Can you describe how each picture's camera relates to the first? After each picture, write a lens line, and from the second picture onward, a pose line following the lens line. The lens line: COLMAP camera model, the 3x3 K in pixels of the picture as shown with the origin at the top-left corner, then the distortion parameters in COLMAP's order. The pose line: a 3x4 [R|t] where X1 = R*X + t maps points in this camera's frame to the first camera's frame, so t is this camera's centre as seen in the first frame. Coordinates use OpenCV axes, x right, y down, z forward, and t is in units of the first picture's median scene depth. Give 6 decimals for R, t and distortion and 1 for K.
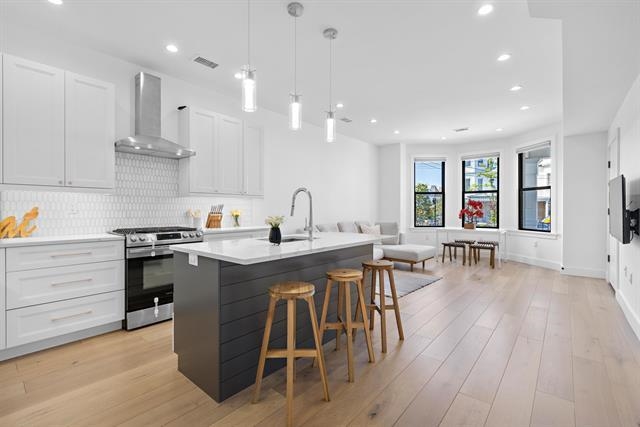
lens RADIAL K [[286.5, 0, 319.7], [0, 286.5, 211.7], [0, 0, 1]] dist [0.000859, 0.000008]
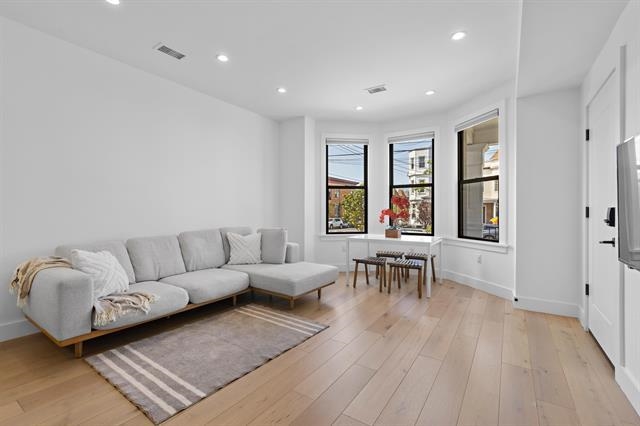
lens RADIAL K [[286.5, 0, 321.1], [0, 286.5, 212.0], [0, 0, 1]] dist [0.000859, 0.000008]
pose [[0.992229, 0.000618, 0.124421, 0.361609], [-0.000320, 0.999997, -0.002419, 0.000777], [-0.124422, 0.002361, 0.992227, 0.452087]]
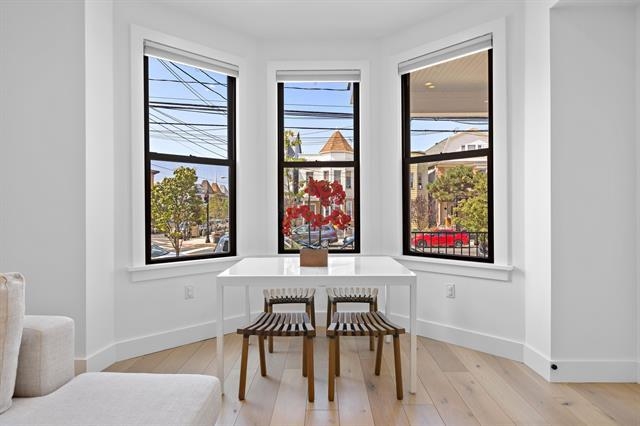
lens RADIAL K [[349.2, 0, 321.8], [0, 349.2, 213.0], [0, 0, 1]] dist [-0.014430, -0.000034]
pose [[0.768384, -0.008194, 0.639936, 0.375947], [0.008314, 0.999961, 0.002822, -0.001653], [-0.639934, 0.003152, 0.768423, 0.939051]]
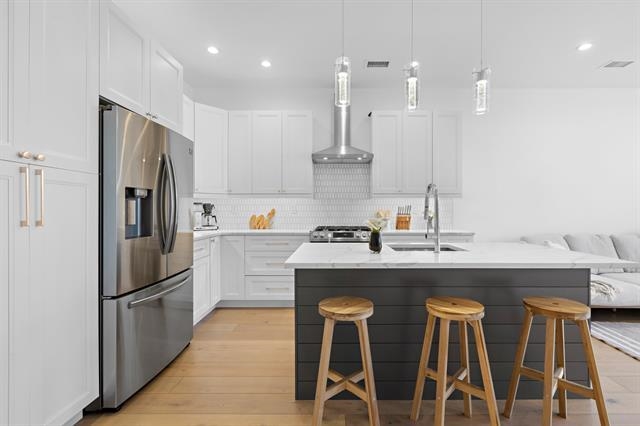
lens RADIAL K [[286.5, 0, 319.3], [0, 286.5, 212.4], [0, 0, 1]] dist [0.000859, 0.000008]
pose [[0.655779, 0.004262, -0.754941, 0.152520], [-0.003221, 0.999991, 0.002848, -0.002176], [0.754946, 0.000564, 0.655787, 0.125640]]
